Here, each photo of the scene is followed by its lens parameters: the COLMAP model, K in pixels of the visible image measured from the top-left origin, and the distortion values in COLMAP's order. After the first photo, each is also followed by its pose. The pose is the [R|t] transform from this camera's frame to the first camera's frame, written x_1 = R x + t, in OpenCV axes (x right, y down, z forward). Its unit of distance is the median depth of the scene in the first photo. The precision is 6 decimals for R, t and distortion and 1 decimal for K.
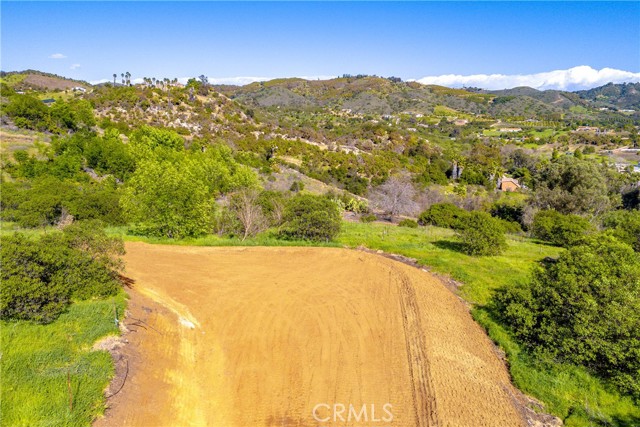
lens RADIAL K [[464.8, 0, 320.6], [0, 464.8, 217.8], [0, 0, 1]] dist [0.083179, -0.087261]
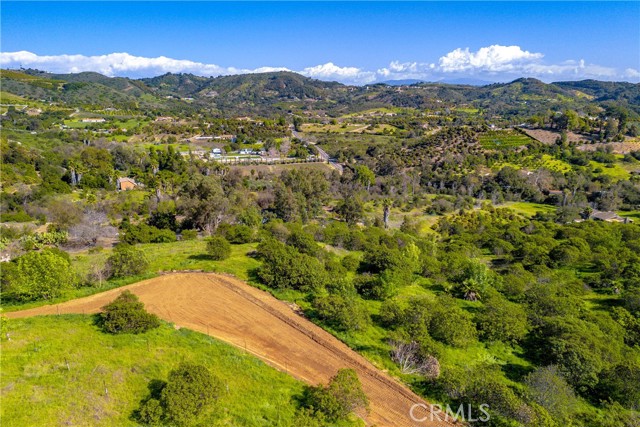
lens RADIAL K [[464.8, 0, 321.0], [0, 464.8, 219.6], [0, 0, 1]] dist [0.083179, -0.087261]
pose [[0.670694, -0.182566, 0.718915, -0.053024], [0.156143, 0.982268, 0.103774, -0.015444], [-0.725113, 0.042653, 0.687308, -0.047163]]
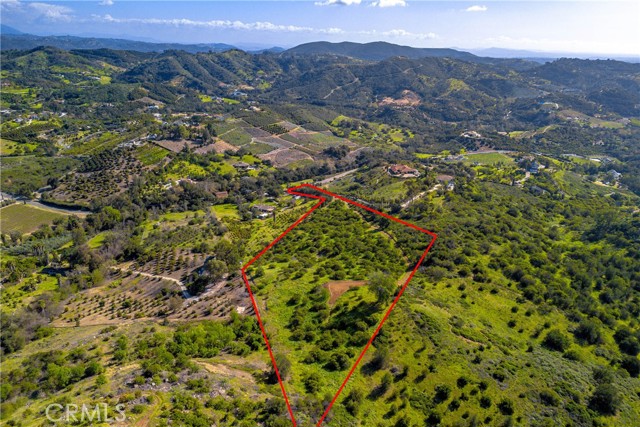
lens RADIAL K [[464.8, 0, 318.5], [0, 464.8, 219.3], [0, 0, 1]] dist [0.083179, -0.087261]
pose [[-0.225877, -0.342987, 0.911778, -0.481713], [0.196487, 0.900690, 0.387492, -0.289986], [-0.954135, 0.266678, -0.136053, 0.128425]]
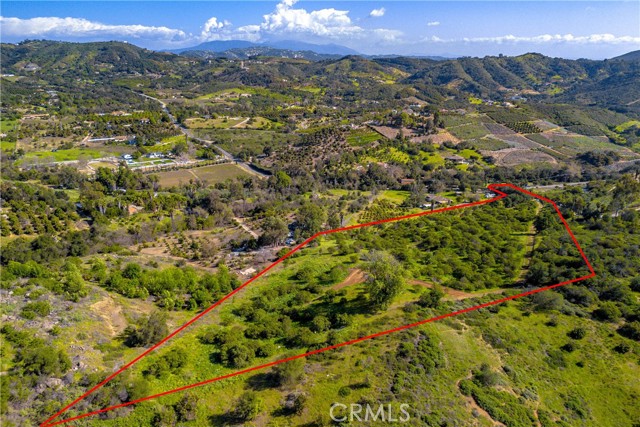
lens RADIAL K [[464.8, 0, 318.3], [0, 464.8, 219.0], [0, 0, 1]] dist [0.083179, -0.087261]
pose [[0.381173, -0.295688, 0.875943, -0.343012], [0.197808, 0.951616, 0.235156, -0.137012], [-0.903094, 0.083634, 0.421220, -0.079645]]
